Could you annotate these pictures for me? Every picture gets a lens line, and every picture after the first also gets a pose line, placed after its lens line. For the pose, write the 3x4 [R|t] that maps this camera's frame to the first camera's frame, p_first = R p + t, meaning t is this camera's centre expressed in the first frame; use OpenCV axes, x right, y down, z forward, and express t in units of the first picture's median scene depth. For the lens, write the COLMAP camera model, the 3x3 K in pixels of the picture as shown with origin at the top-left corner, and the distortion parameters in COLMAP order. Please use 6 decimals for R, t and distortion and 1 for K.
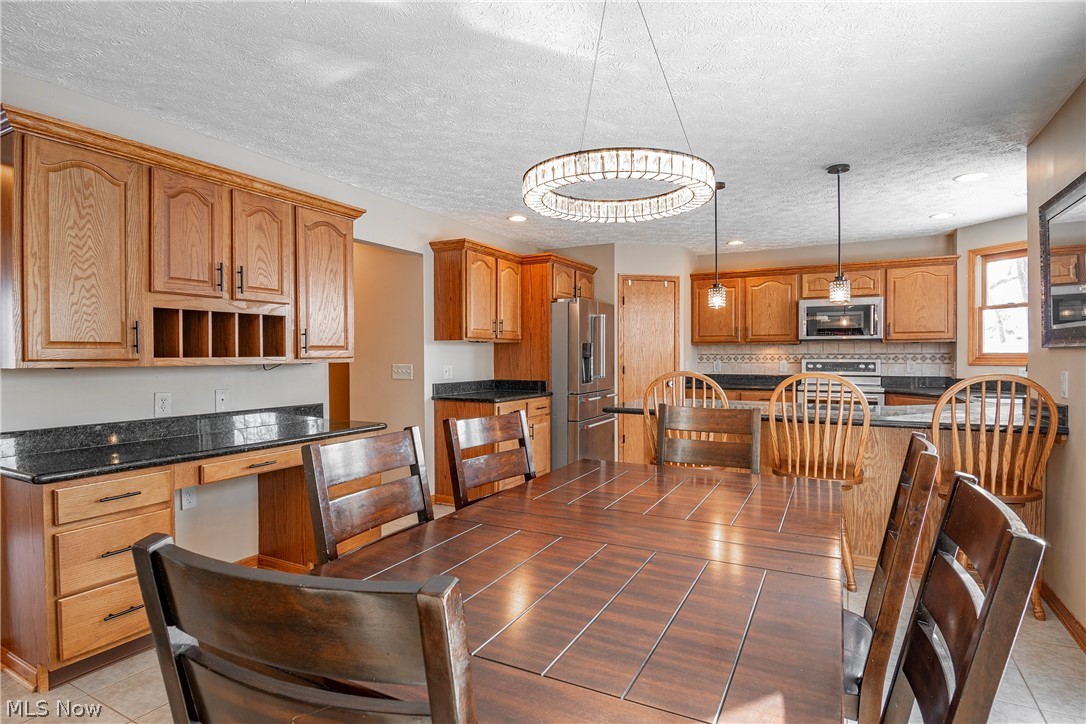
lens RADIAL K [[572.6, 0, 518.8], [0, 572.6, 357.8], [0, 0, 1]] dist [-0.001480, -0.004665]
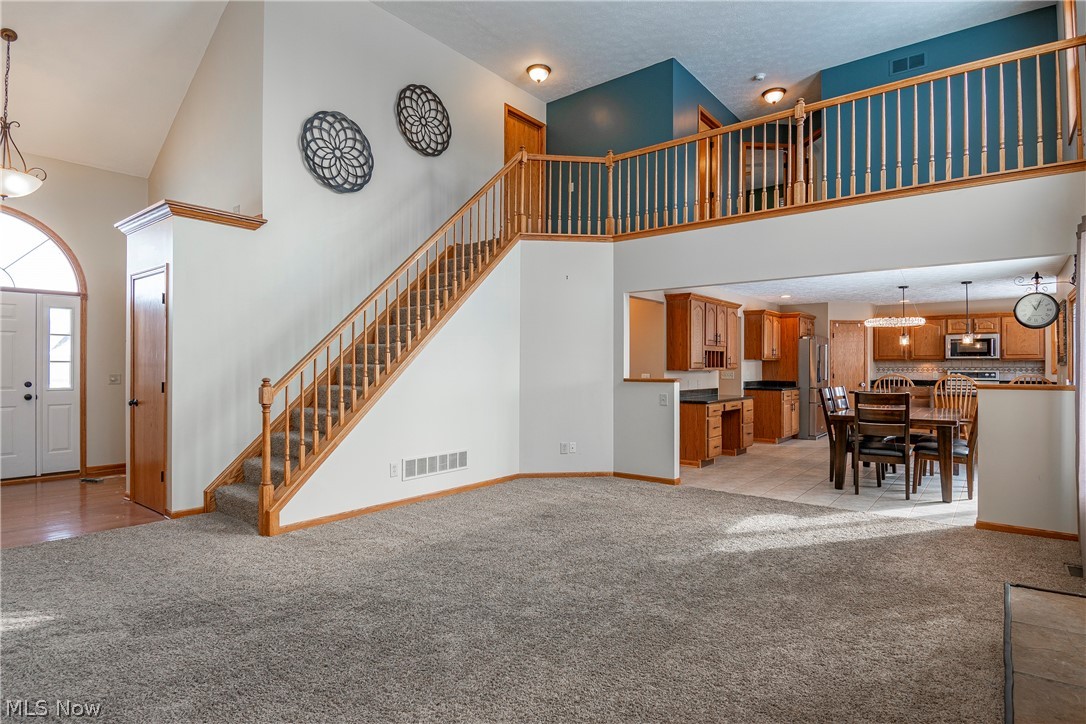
lens RADIAL K [[572.6, 0, 541.5], [0, 572.6, 360.3], [0, 0, 1]] dist [-0.001480, -0.004665]
pose [[0.988149, 0.002275, -0.153481, -0.449189], [-0.004581, 0.999882, -0.014672, 0.003571], [0.153430, 0.015202, 0.988043, -0.886523]]
